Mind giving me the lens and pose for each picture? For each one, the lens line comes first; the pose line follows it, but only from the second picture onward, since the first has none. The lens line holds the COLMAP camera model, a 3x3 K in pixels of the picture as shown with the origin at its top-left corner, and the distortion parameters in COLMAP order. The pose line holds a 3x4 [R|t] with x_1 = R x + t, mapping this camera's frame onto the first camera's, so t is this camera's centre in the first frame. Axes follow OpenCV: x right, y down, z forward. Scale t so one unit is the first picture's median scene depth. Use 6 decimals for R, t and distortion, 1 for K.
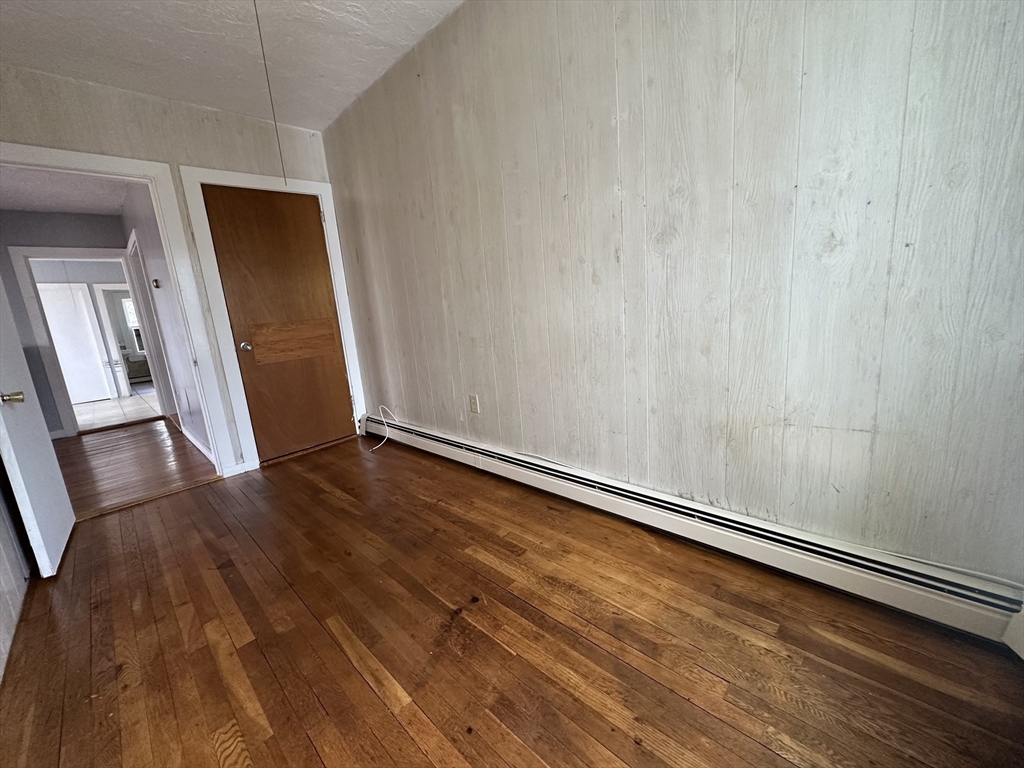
lens RADIAL K [[409.3, 0, 508.8], [0, 409.3, 383.5], [0, 0, 1]] dist [-0.002971, 0.000065]
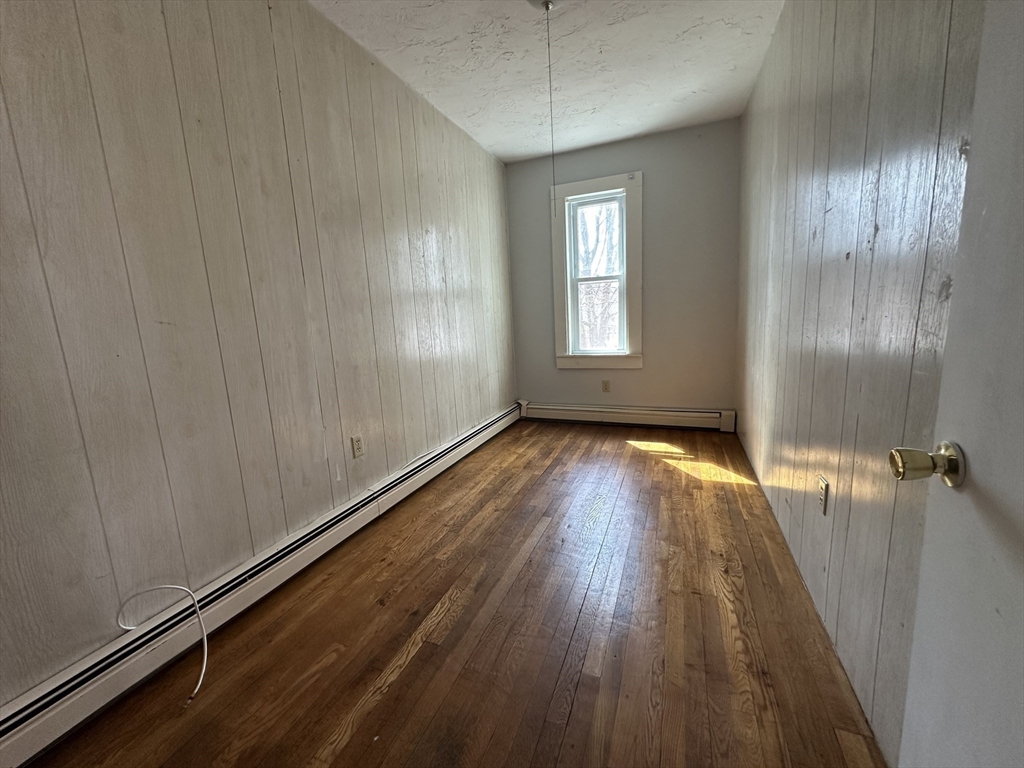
lens RADIAL K [[409.3, 0, 508.8], [0, 409.3, 383.5], [0, 0, 1]] dist [-0.002971, 0.000065]
pose [[-0.371624, -0.047005, 0.927192, -1.184710], [0.262537, 0.952631, 0.153521, -0.145440], [-0.890488, 0.300475, -0.341680, 1.190630]]
